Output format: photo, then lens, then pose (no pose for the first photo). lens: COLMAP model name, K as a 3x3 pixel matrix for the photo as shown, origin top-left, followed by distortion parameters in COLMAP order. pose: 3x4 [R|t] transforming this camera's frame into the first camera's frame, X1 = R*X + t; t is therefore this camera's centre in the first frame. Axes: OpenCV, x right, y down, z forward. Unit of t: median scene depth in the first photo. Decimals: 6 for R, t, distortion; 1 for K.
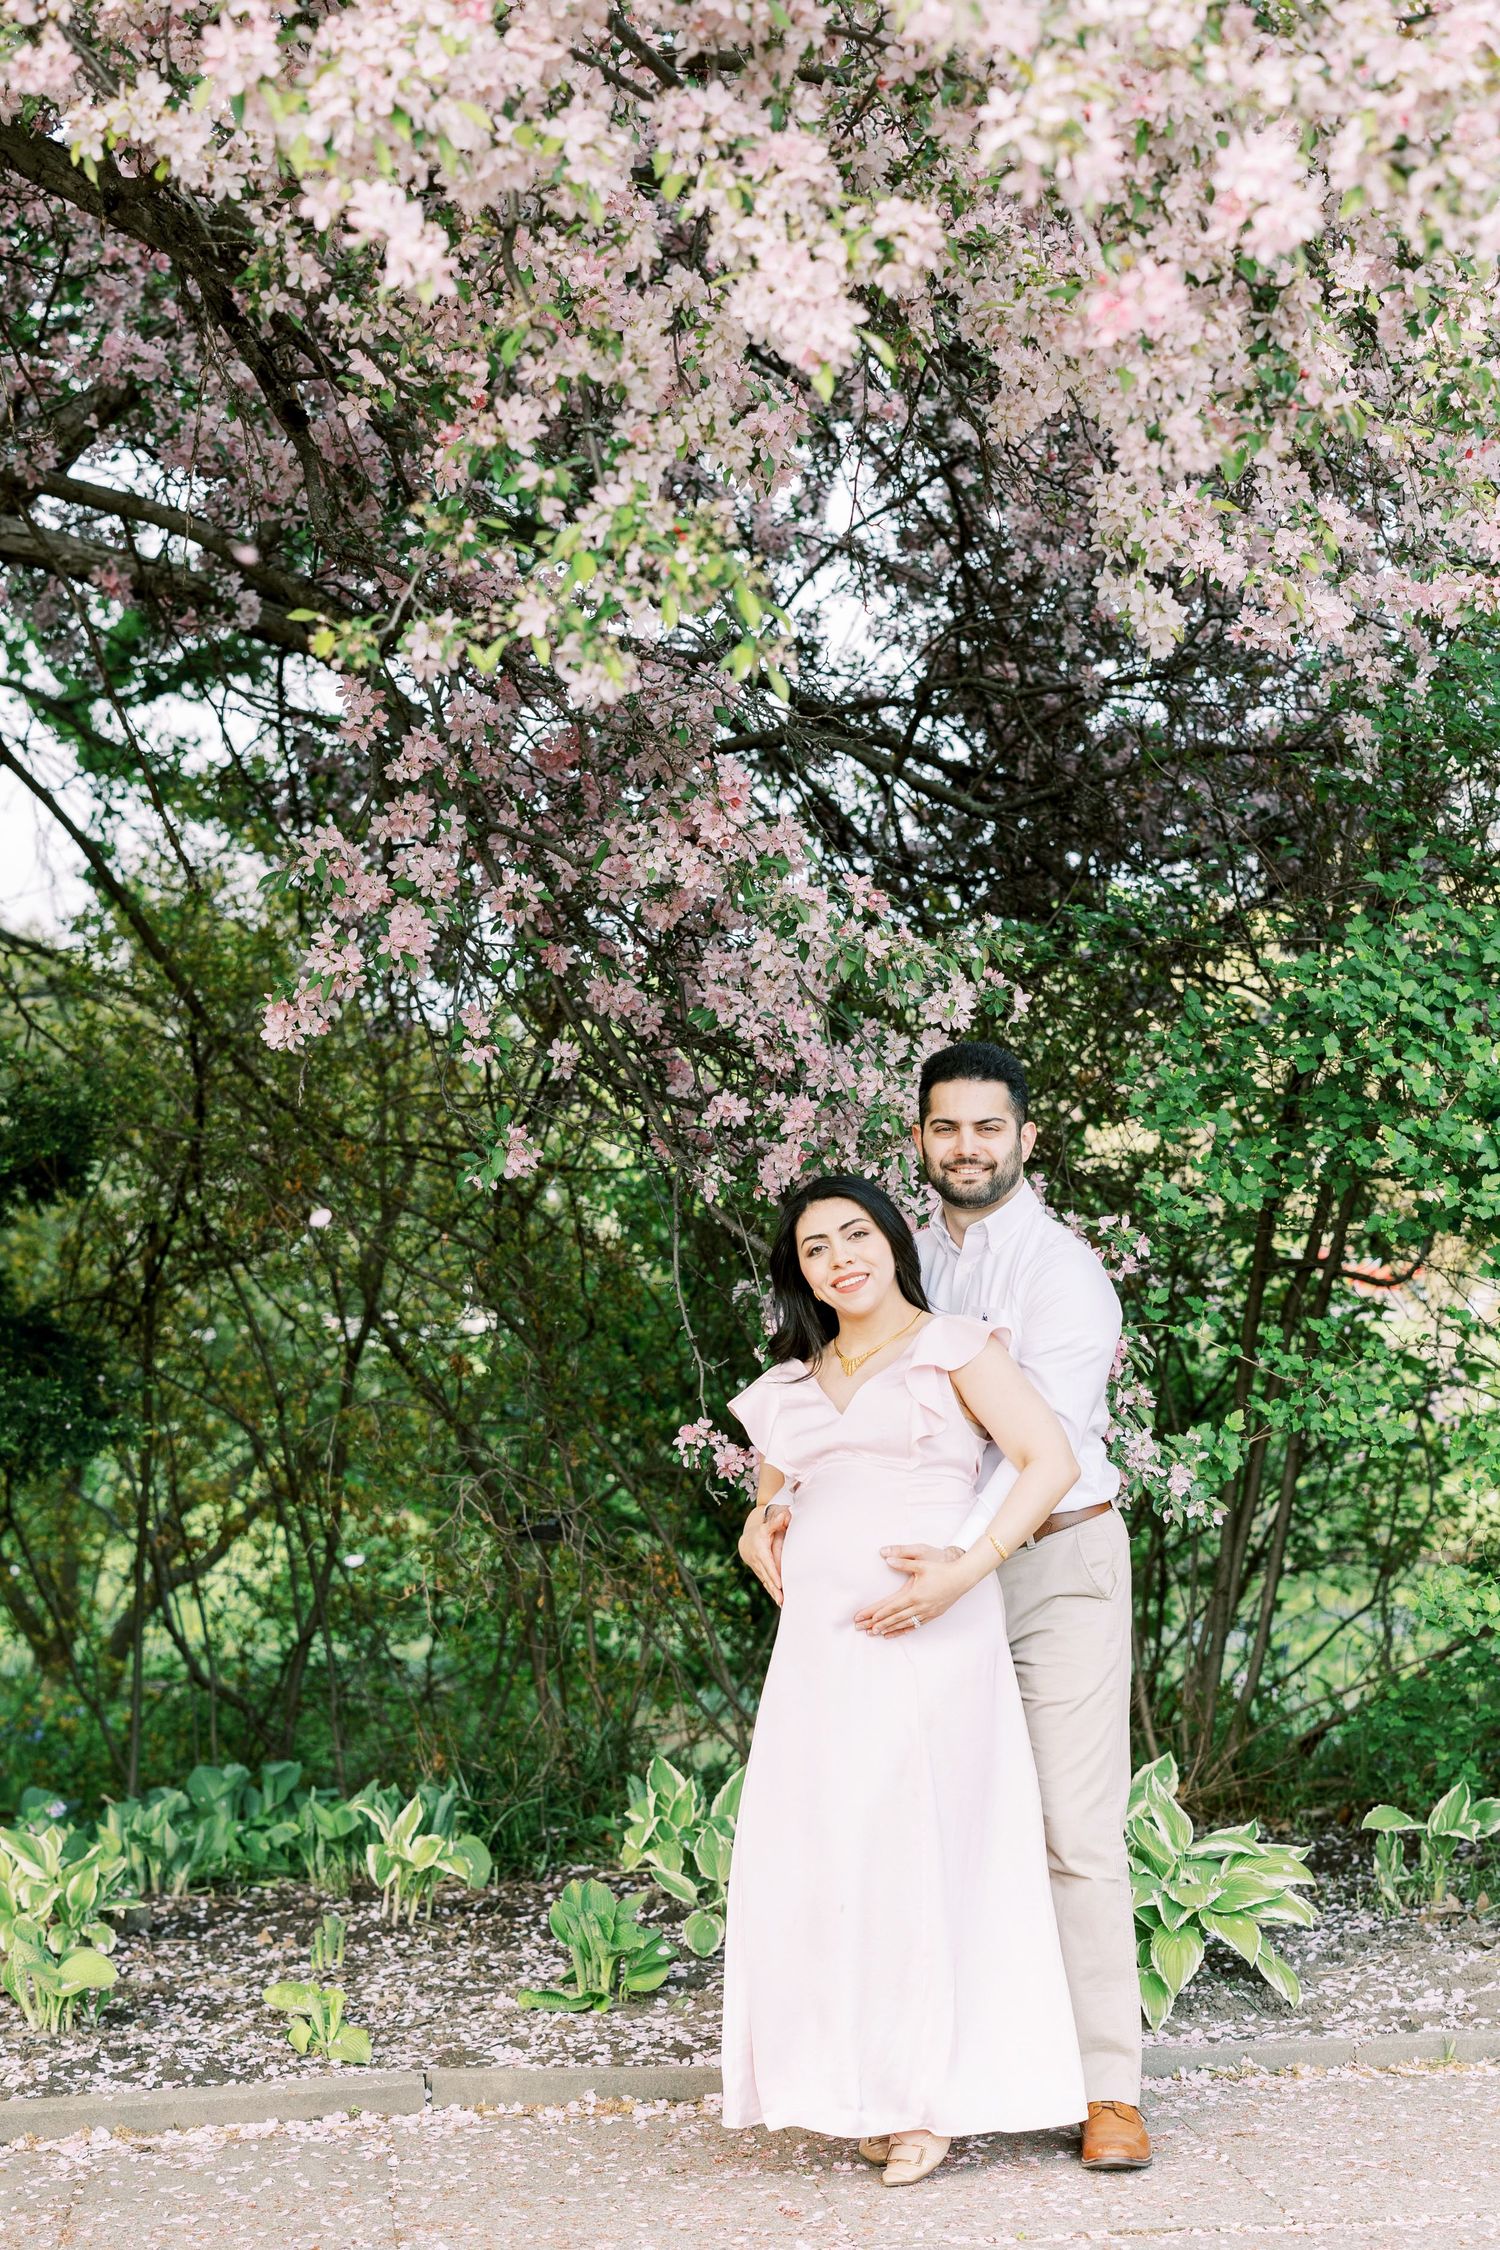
lens RADIAL K [[3541.4, 0, 748.0], [0, 3541.4, 1241.7], [0, 0, 1]] dist [-0.020510, -0.005650]
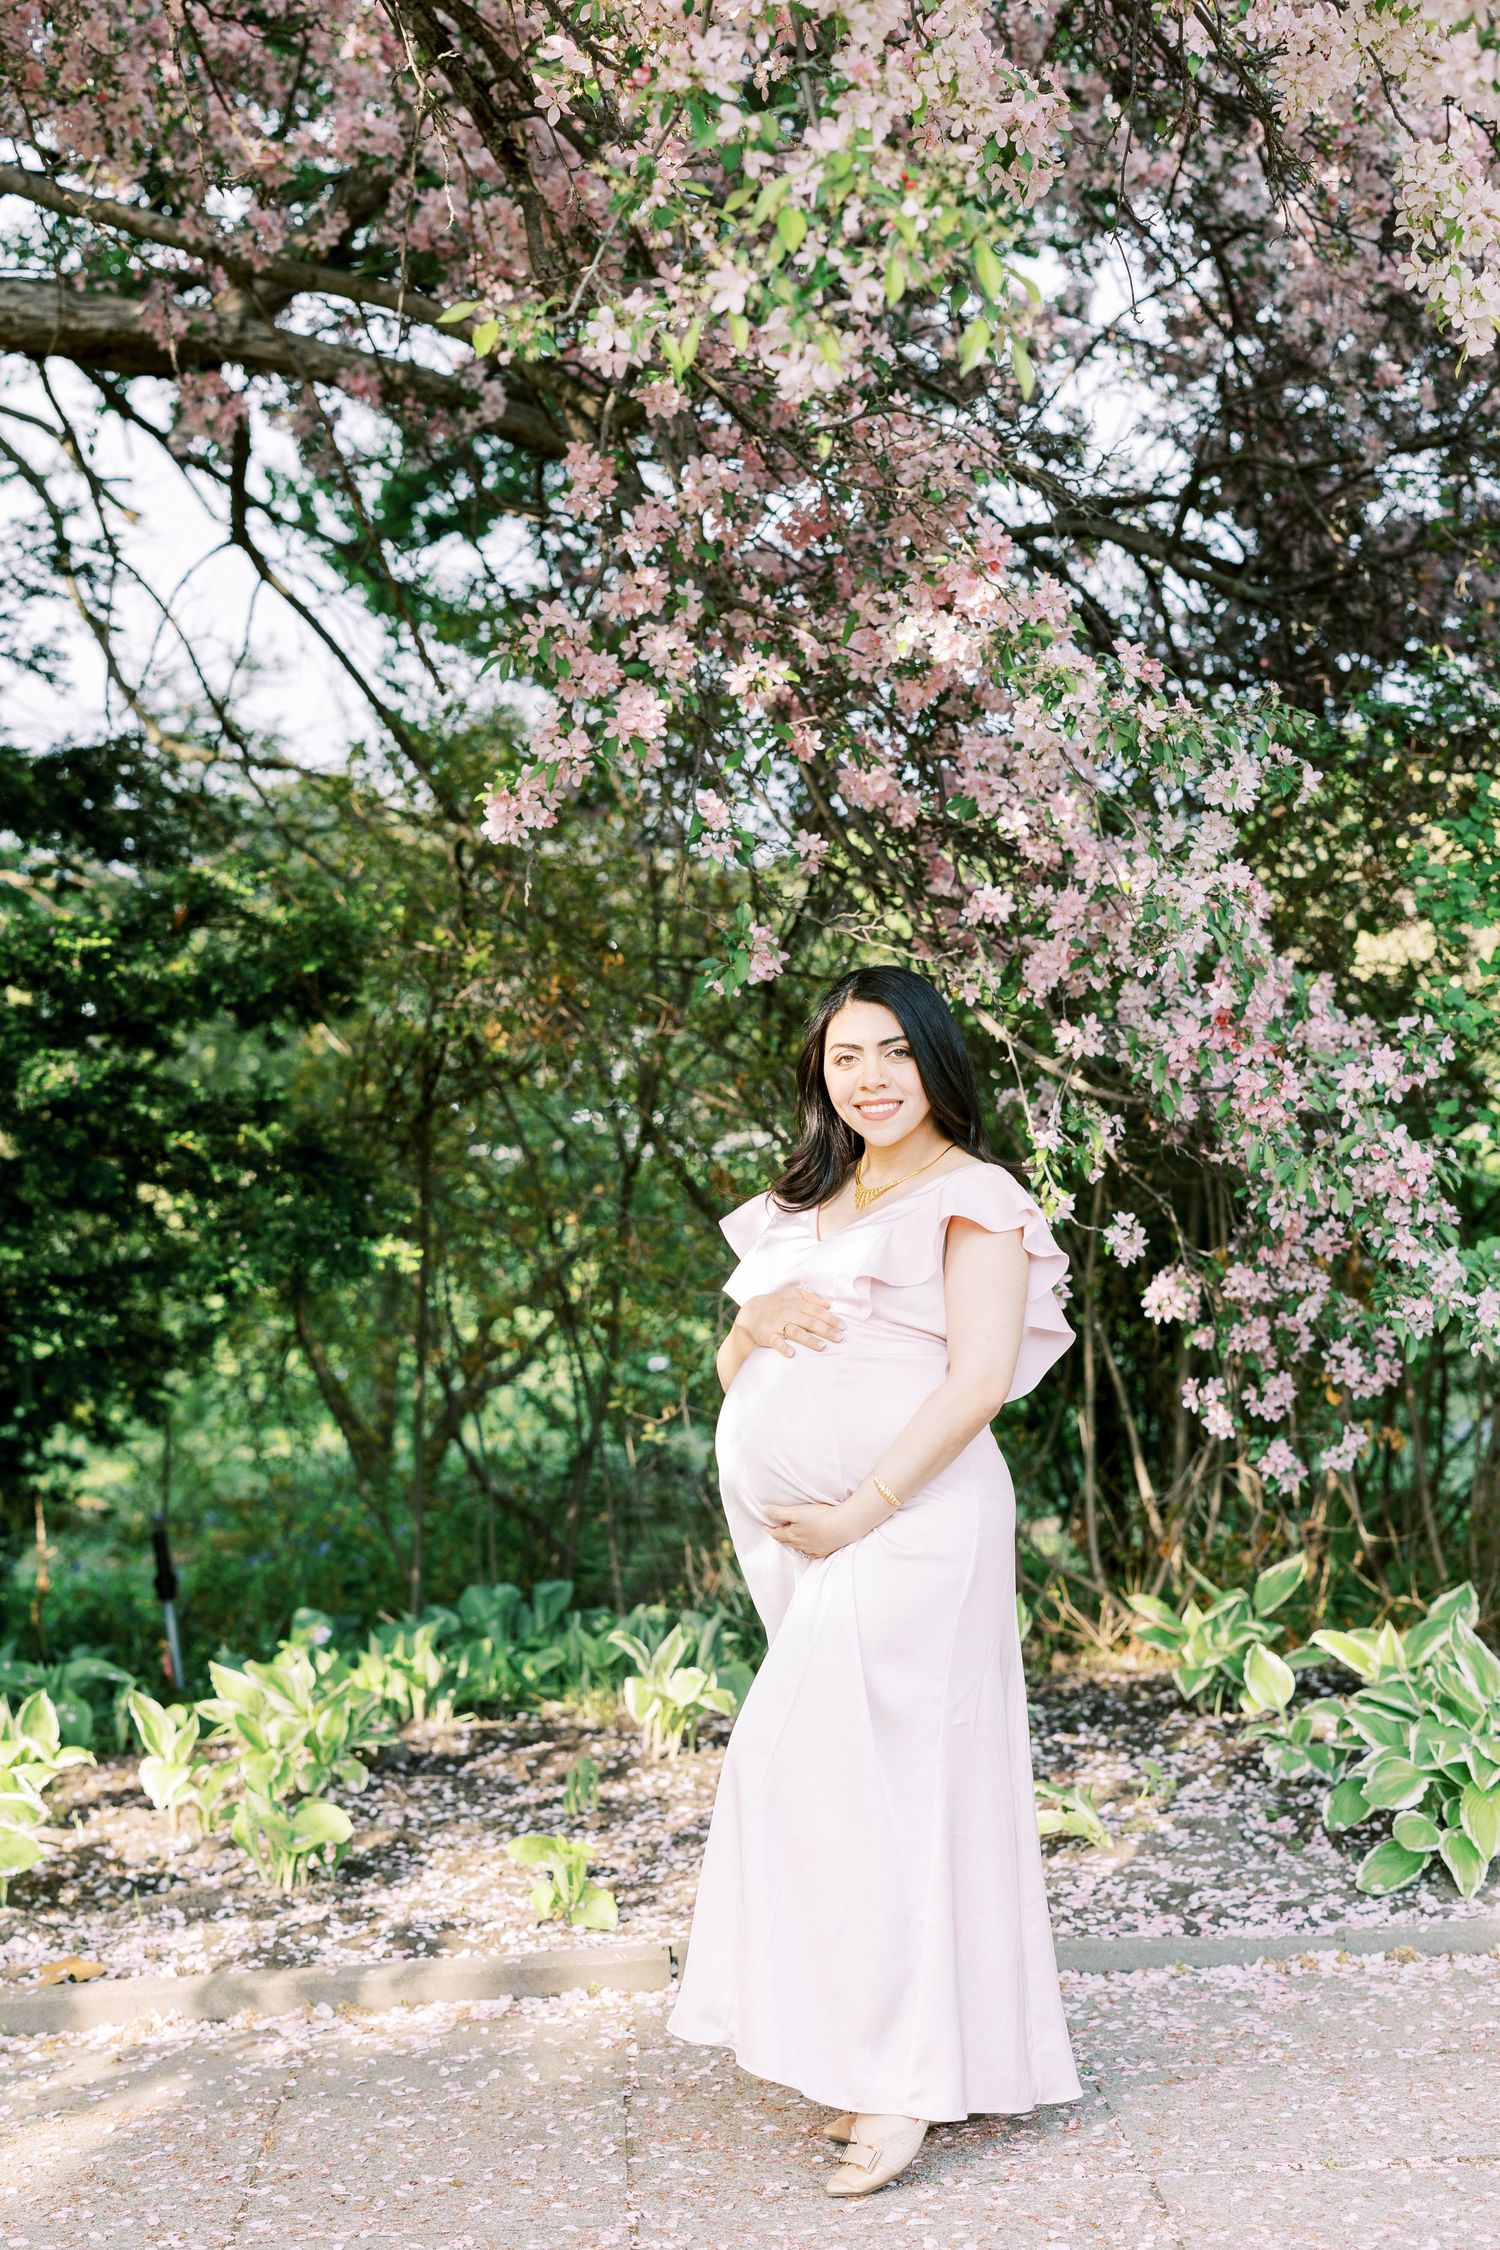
lens RADIAL K [[3267.9, 0, 755.8], [0, 3267.9, 1156.7], [0, 0, 1]] dist [-0.007765, 0.026594]
pose [[0.996525, -0.009701, -0.082723, 0.003251], [0.012073, 0.999529, 0.028226, 0.003714], [0.082411, -0.029127, 0.996173, 0.135230]]
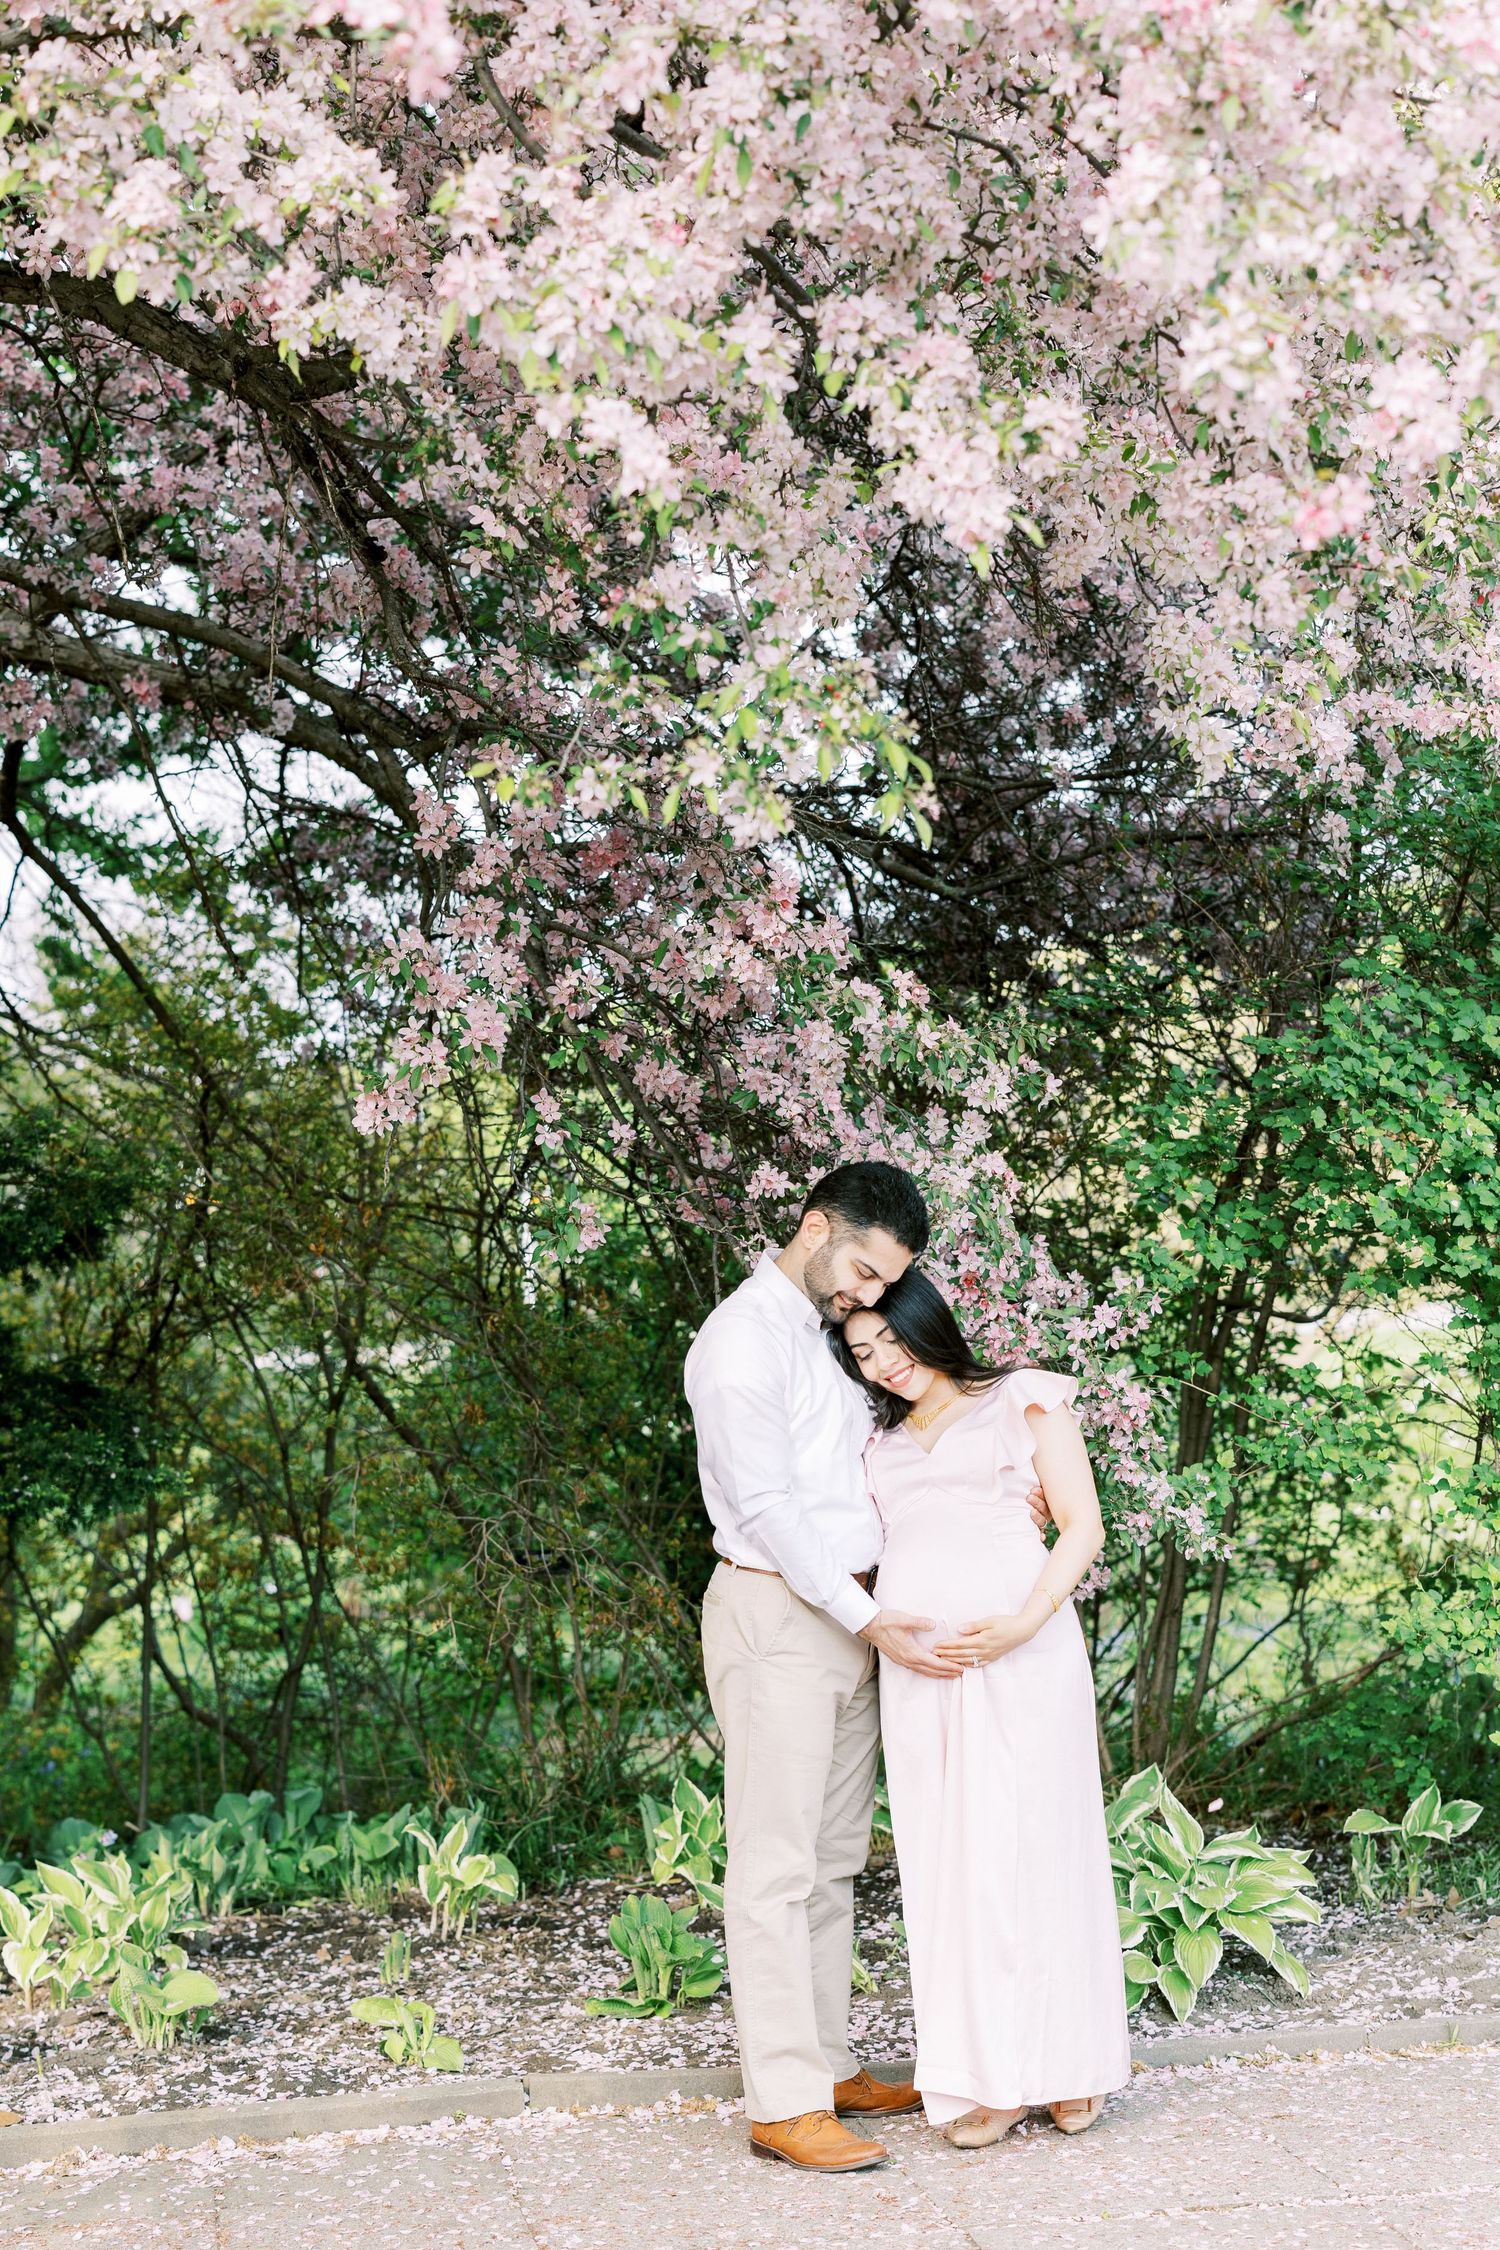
lens RADIAL K [[3367.4, 0, 759.1], [0, 3367.4, 1203.4], [0, 0, 1]] dist [-0.015010, 0.002519]
pose [[0.998900, -0.013463, 0.044919, -0.053925], [0.014370, 0.999698, -0.019939, -0.009887], [-0.044637, 0.020563, 0.998792, -0.032836]]
